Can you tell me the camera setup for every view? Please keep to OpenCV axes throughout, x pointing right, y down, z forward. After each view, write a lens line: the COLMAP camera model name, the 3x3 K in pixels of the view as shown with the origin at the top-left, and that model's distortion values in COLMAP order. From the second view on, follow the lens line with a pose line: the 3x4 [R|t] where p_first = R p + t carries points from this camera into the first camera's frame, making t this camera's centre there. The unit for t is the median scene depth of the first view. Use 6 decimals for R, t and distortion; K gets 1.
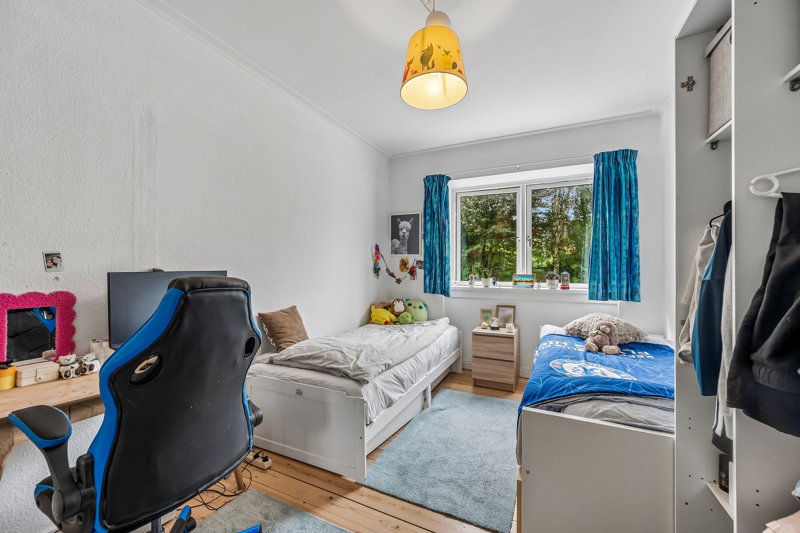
lens RADIAL K [[315.7, 0, 400.0], [0, 315.7, 266.5], [0, 0, 1]] dist [0.000403, 0.000036]
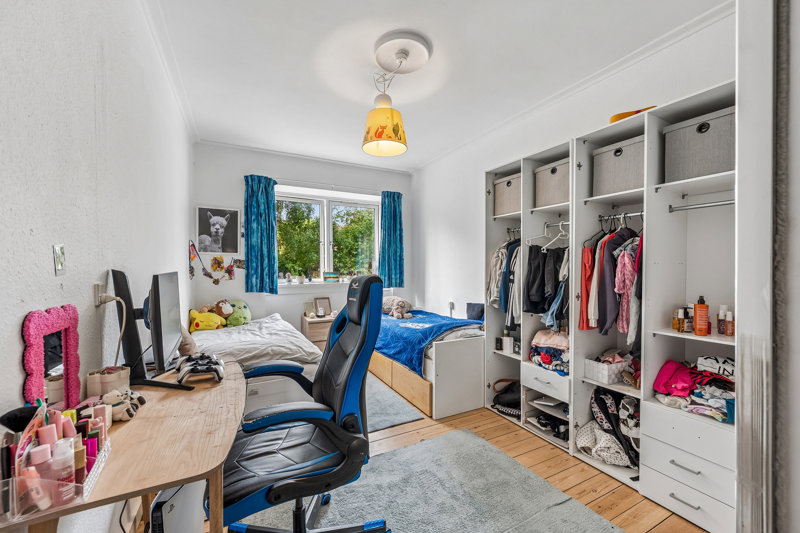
lens RADIAL K [[323.7, 0, 400.1], [0, 323.7, 272.2], [0, 0, 1]] dist [0.000089, 0.000000]
pose [[0.593980, -0.016930, 0.804302, -0.464913], [-0.000495, 0.999771, 0.021411, -0.001880], [-0.804480, -0.013116, 0.593835, 0.014302]]
